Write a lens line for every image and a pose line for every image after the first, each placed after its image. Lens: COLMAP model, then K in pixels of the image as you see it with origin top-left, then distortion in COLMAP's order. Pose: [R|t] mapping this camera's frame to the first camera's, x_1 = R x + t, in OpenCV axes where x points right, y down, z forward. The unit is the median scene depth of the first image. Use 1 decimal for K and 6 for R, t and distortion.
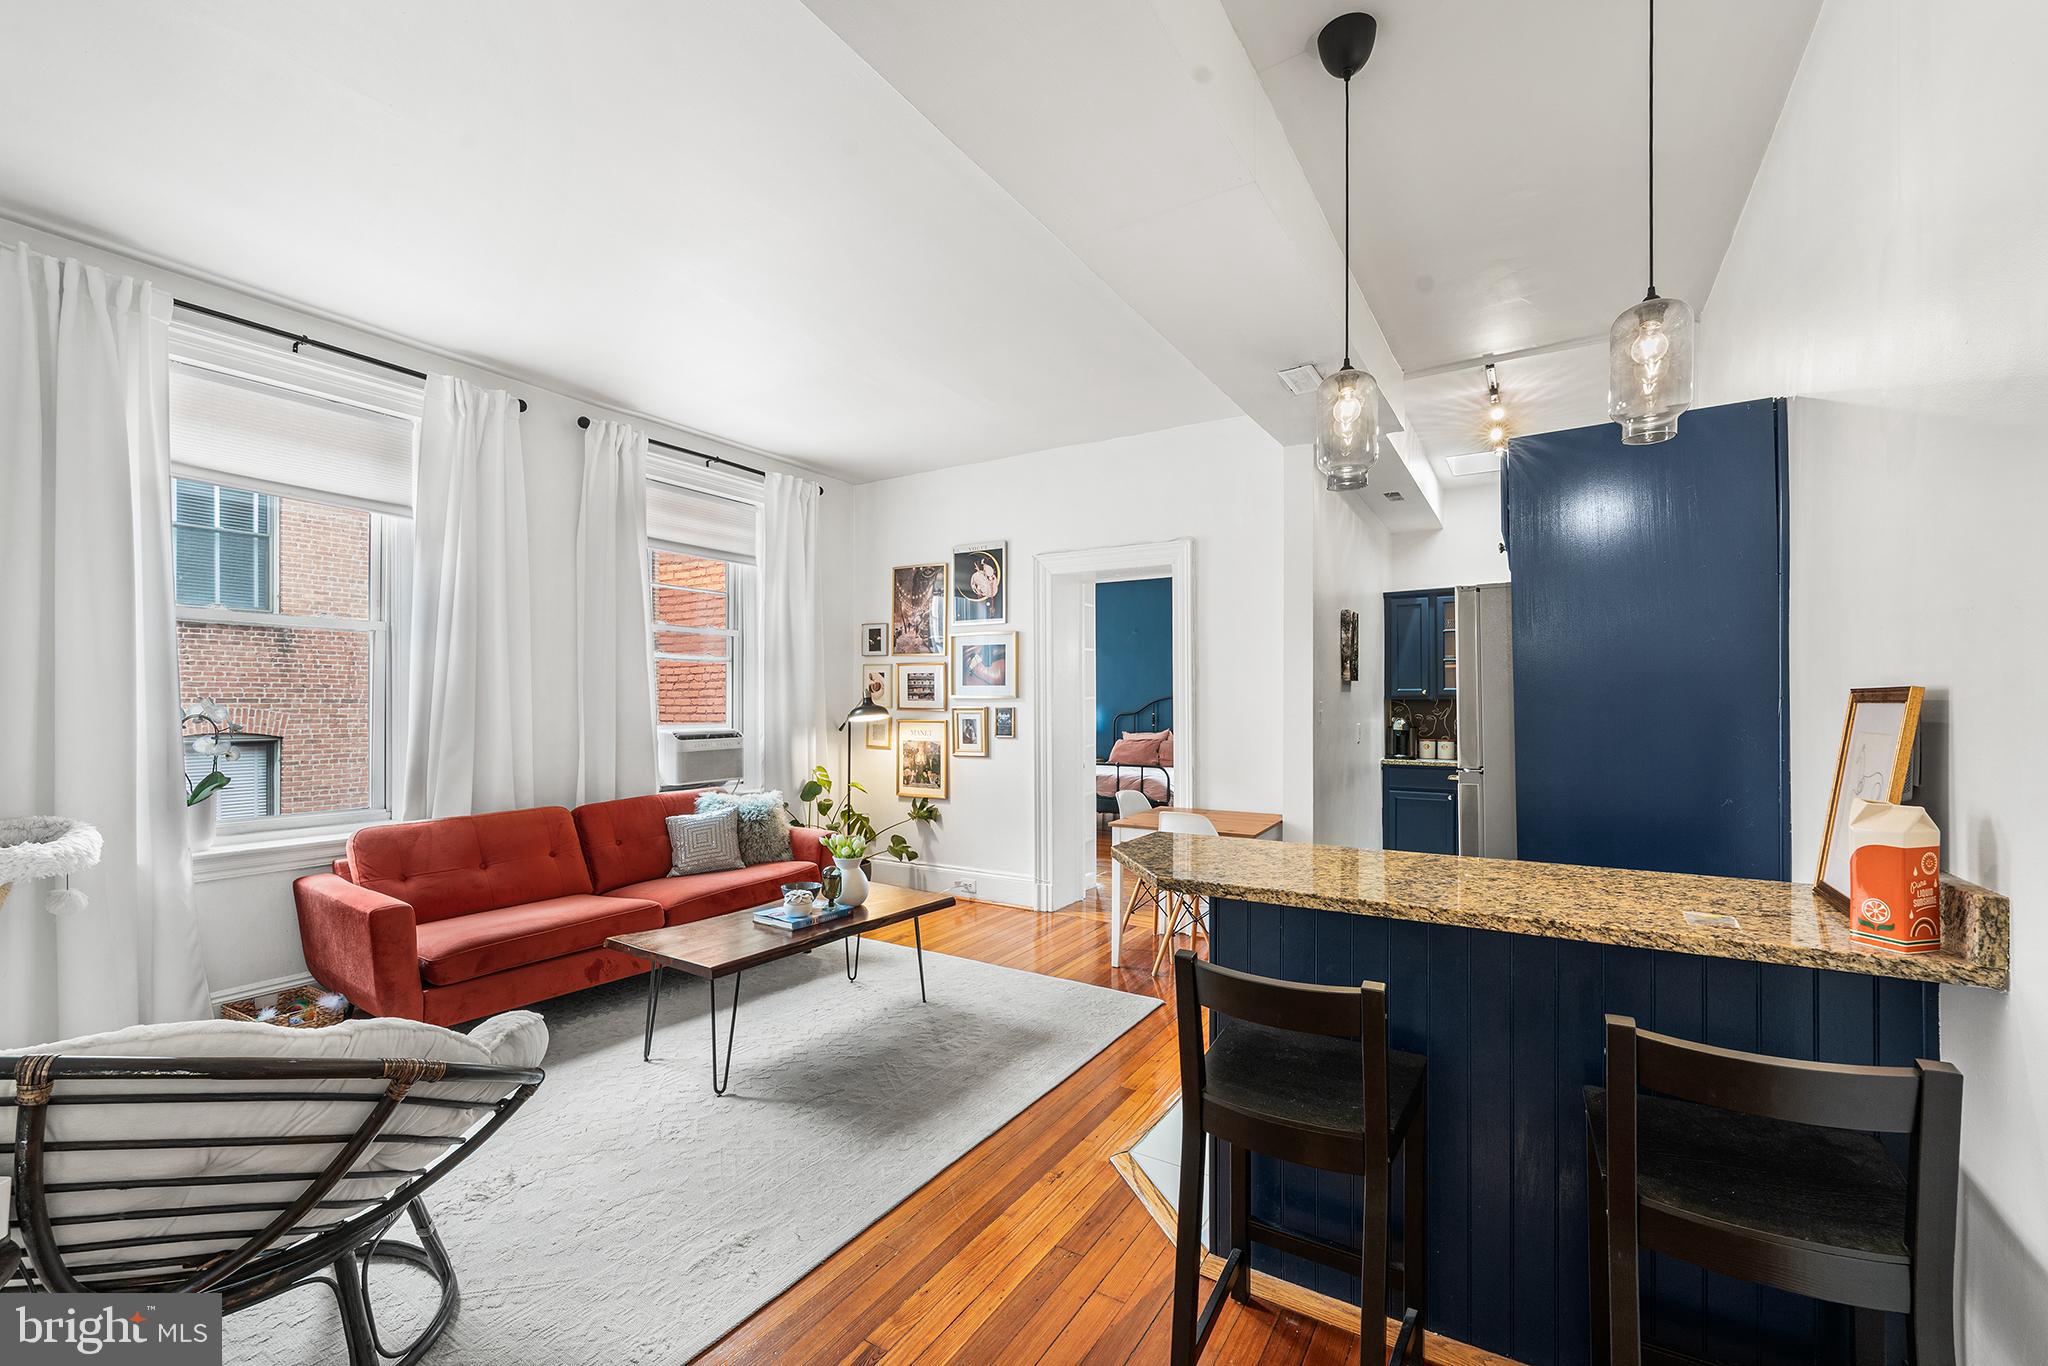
lens RADIAL K [[843.4, 0, 1025.1], [0, 843.4, 705.8], [0, 0, 1]] dist [0.000374, 0.000040]
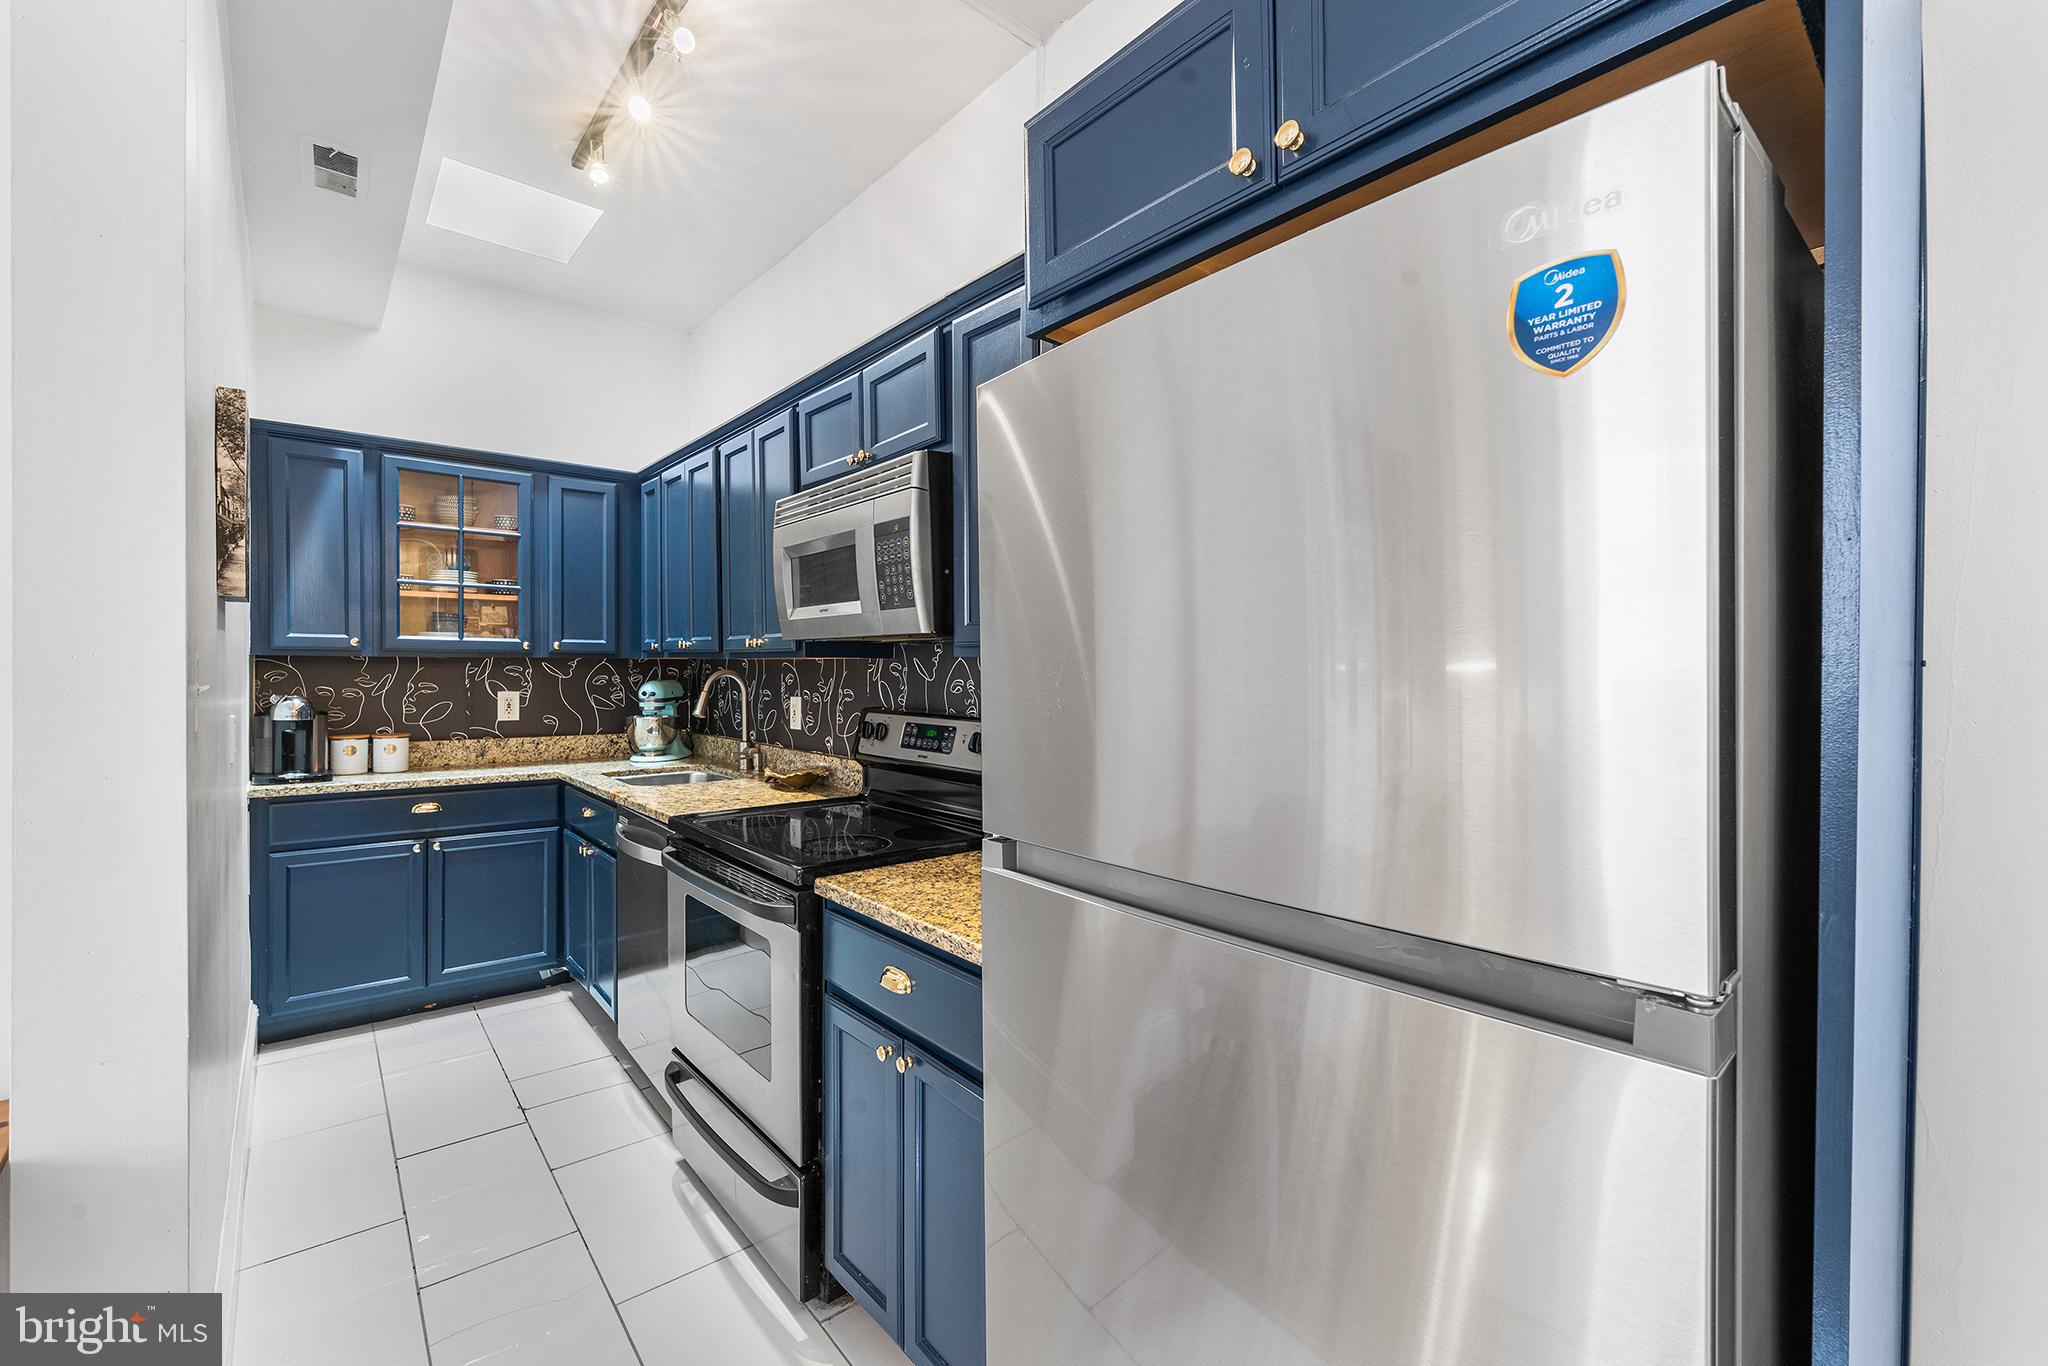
lens RADIAL K [[849.3, 0, 1024.0], [0, 849.3, 683.0], [0, 0, 1]] dist [0.000328, 0.000037]
pose [[0.309750, -0.007348, 0.950790, 0.127904], [-0.006614, 0.999929, 0.009882, 0.000039], [-0.950795, -0.009350, 0.309679, 0.495848]]
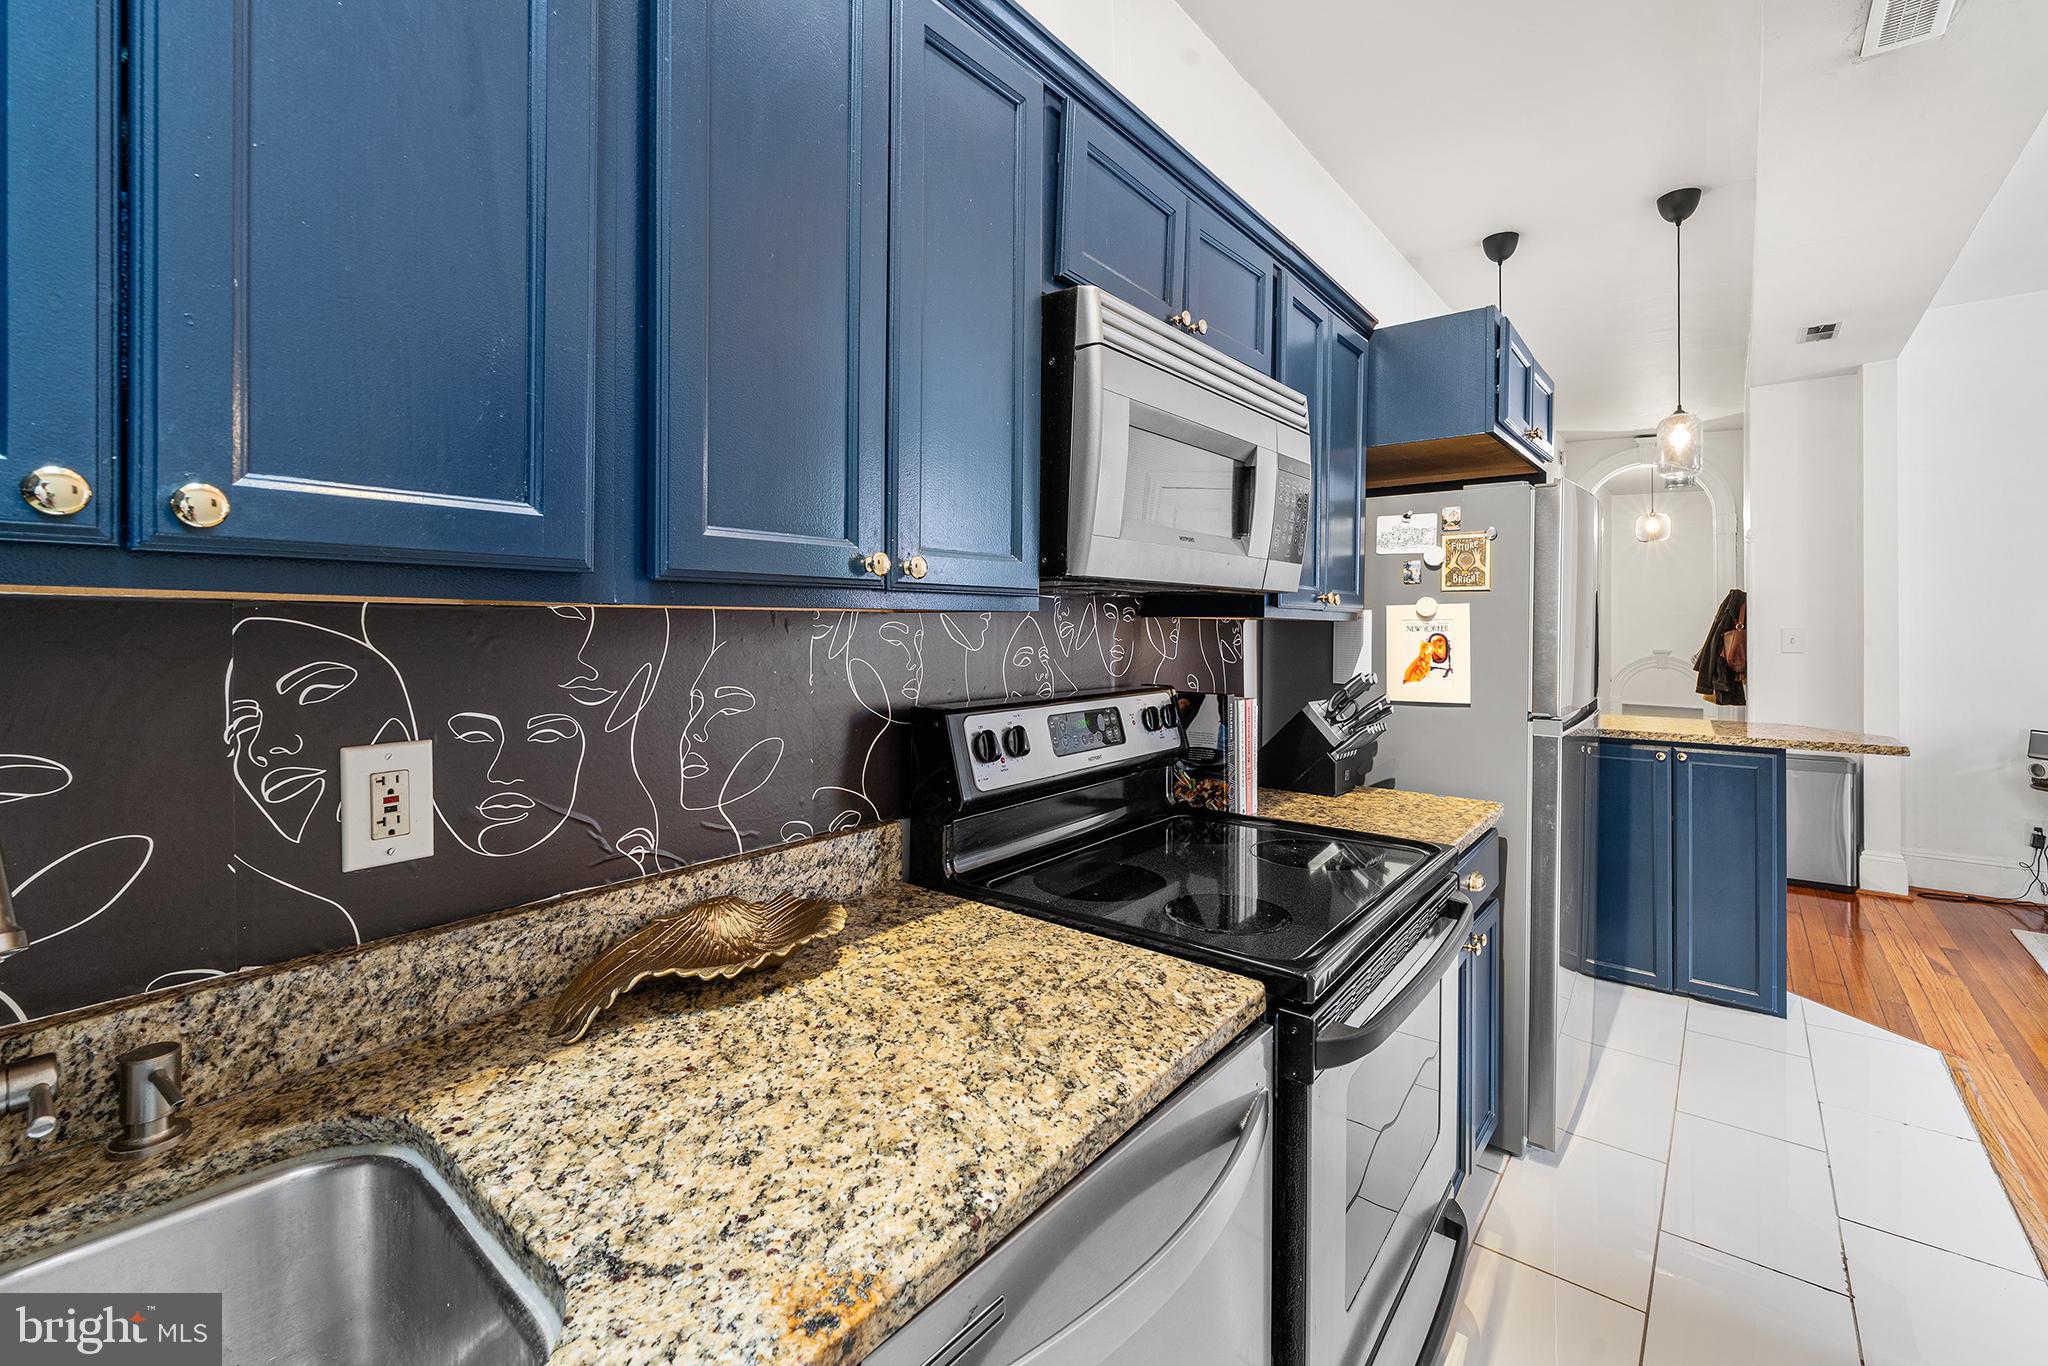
lens RADIAL K [[854.2, 0, 1027.6], [0, 854.2, 645.3], [0, 0, 1]] dist [0.002206, 0.000358]
pose [[-0.991746, -0.005951, 0.128082, 0.478700], [-0.002240, 0.999574, 0.029101, -0.006208], [-0.128201, 0.028574, -0.991336, 0.941793]]
